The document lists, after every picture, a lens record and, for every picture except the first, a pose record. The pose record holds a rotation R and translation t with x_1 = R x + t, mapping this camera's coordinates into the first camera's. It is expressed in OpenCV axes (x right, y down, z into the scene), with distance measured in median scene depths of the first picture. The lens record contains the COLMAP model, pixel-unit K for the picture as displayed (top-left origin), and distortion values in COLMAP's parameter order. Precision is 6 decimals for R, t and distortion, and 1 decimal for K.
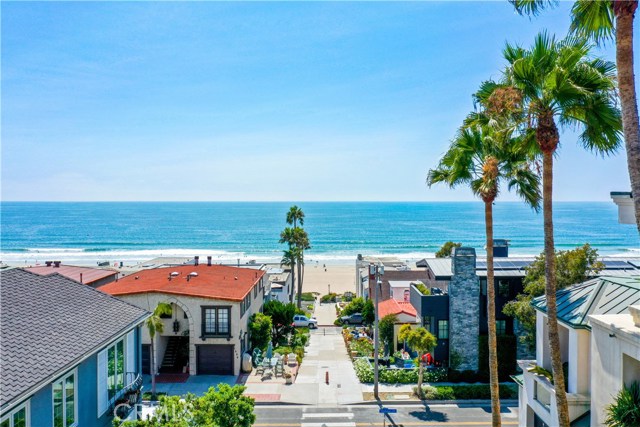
lens RADIAL K [[507.8, 0, 333.9], [0, 507.8, 212.9], [0, 0, 1]] dist [-0.005335, 0.000717]
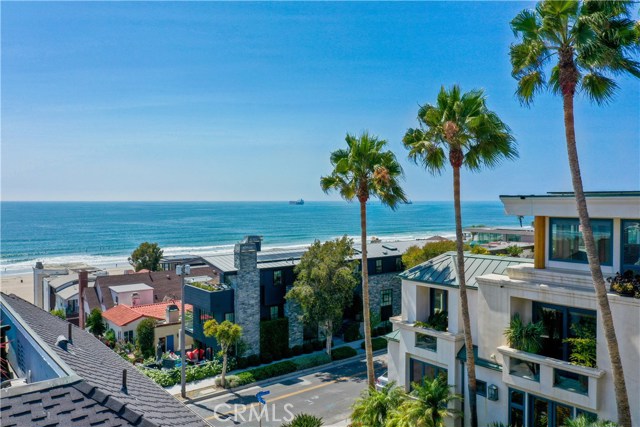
lens RADIAL K [[507.8, 0, 333.9], [0, 507.8, 212.9], [0, 0, 1]] dist [-0.005335, 0.000717]
pose [[0.780486, -0.014781, 0.624999, -0.305229], [0.014563, 0.999879, 0.005462, -0.001107], [-0.625004, 0.004839, 0.780607, 0.034647]]
